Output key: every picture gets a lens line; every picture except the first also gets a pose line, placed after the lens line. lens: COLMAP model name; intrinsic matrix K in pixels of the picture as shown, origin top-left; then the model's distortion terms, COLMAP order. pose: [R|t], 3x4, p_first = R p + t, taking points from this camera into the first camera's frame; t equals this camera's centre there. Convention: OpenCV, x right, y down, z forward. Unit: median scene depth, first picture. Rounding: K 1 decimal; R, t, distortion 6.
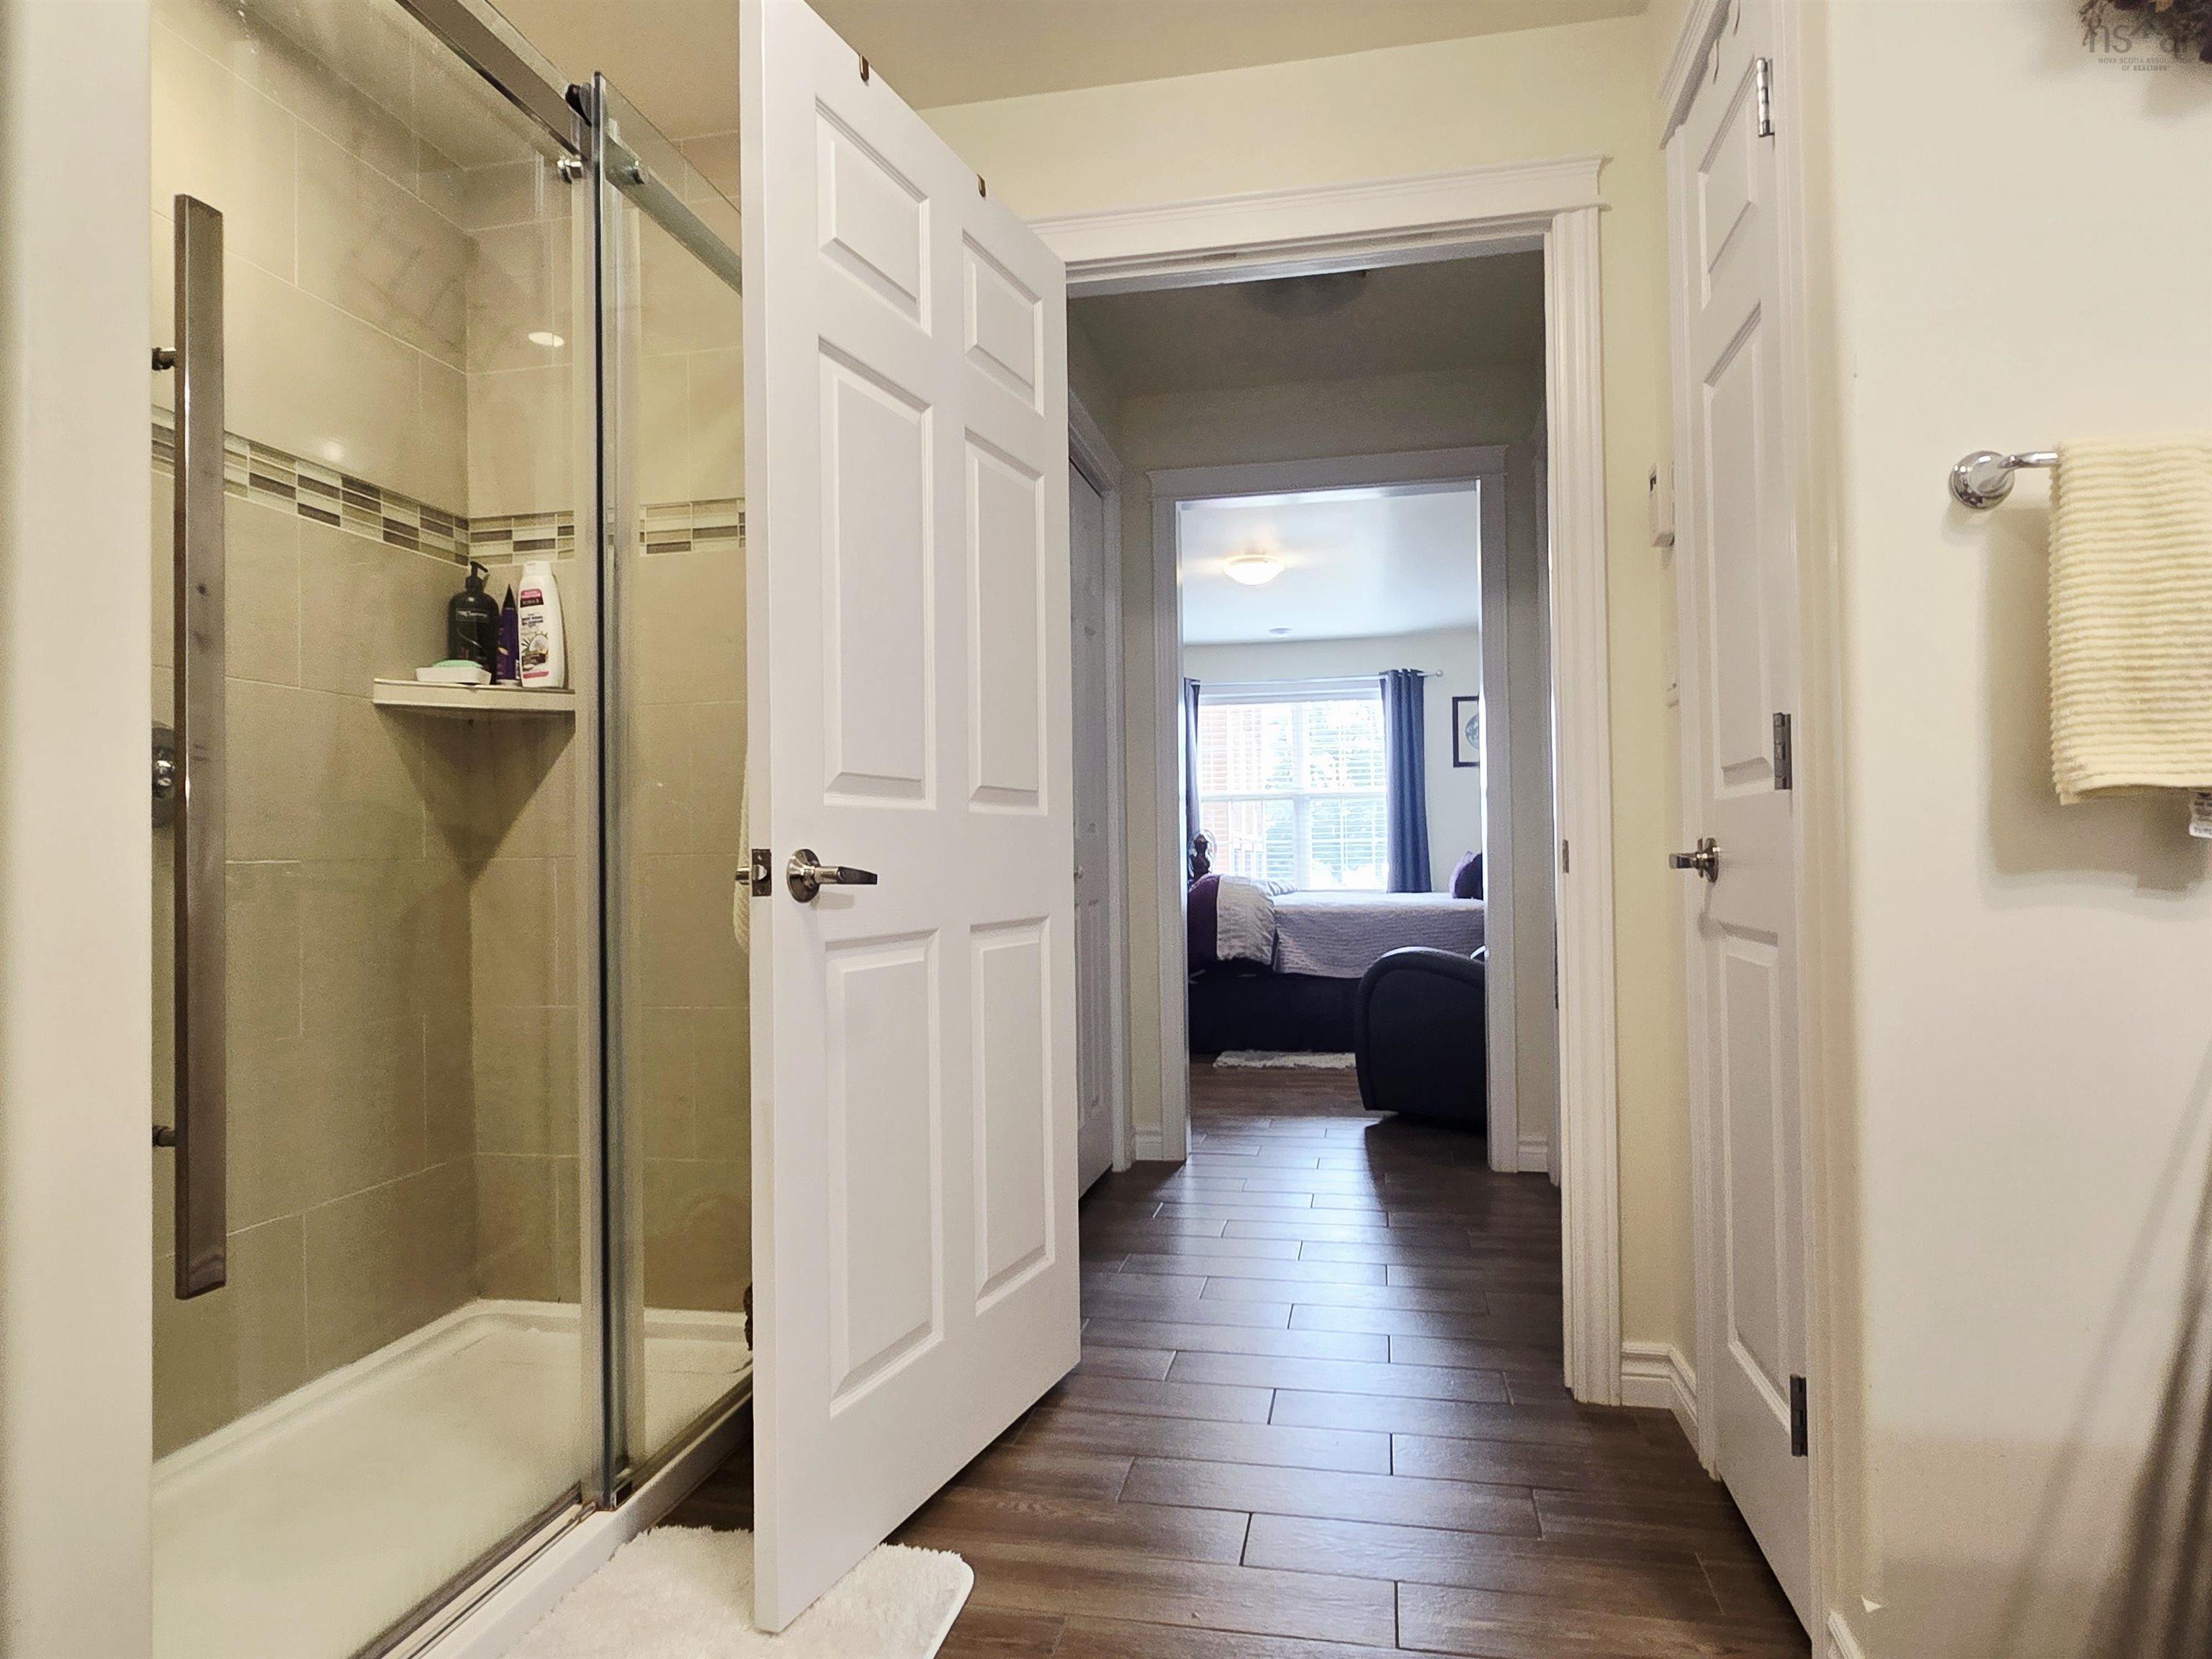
lens RADIAL K [[1327.1, 0, 1106.0], [0, 1327.1, 829.5], [0, 0, 1]] dist [0.000148, -0.001312]
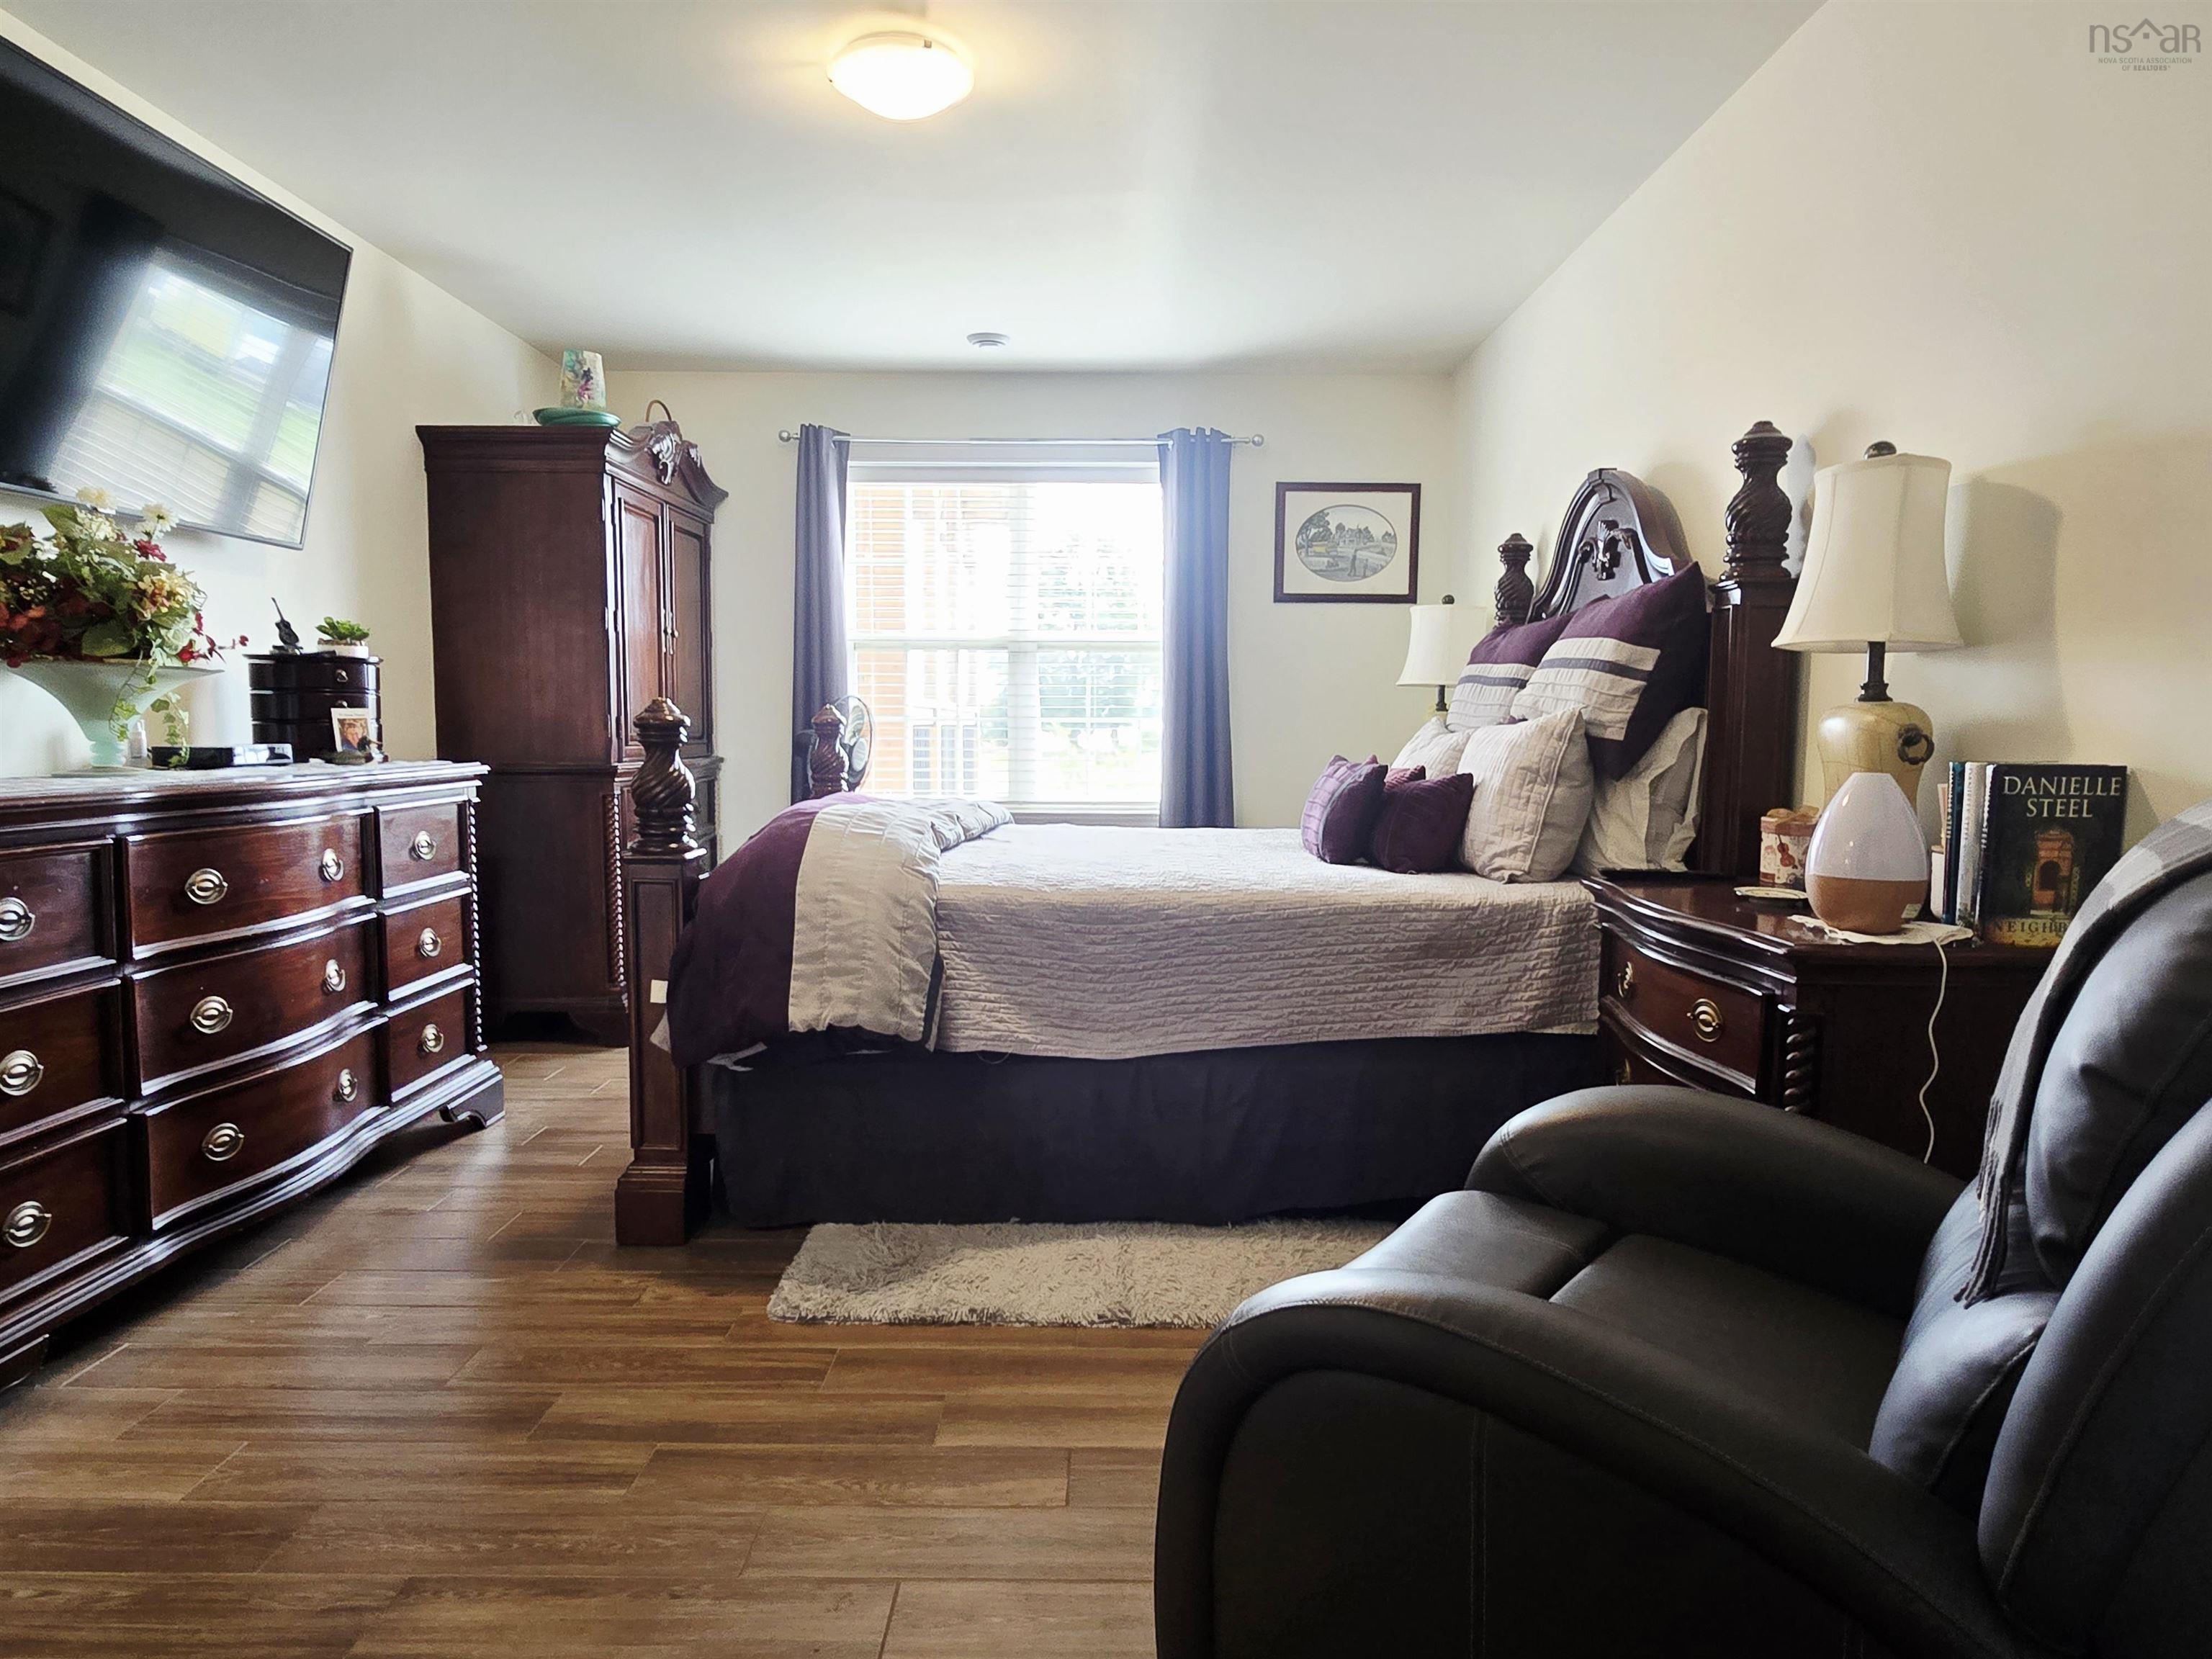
lens RADIAL K [[1327.1, 0, 1106.0], [0, 1327.1, 829.5], [0, 0, 1]] dist [0.000148, -0.001312]
pose [[0.980573, 0.001486, 0.196148, 0.094868], [-0.022302, 0.994332, 0.103957, -0.006853], [-0.194882, -0.106312, 0.975048, 0.566938]]
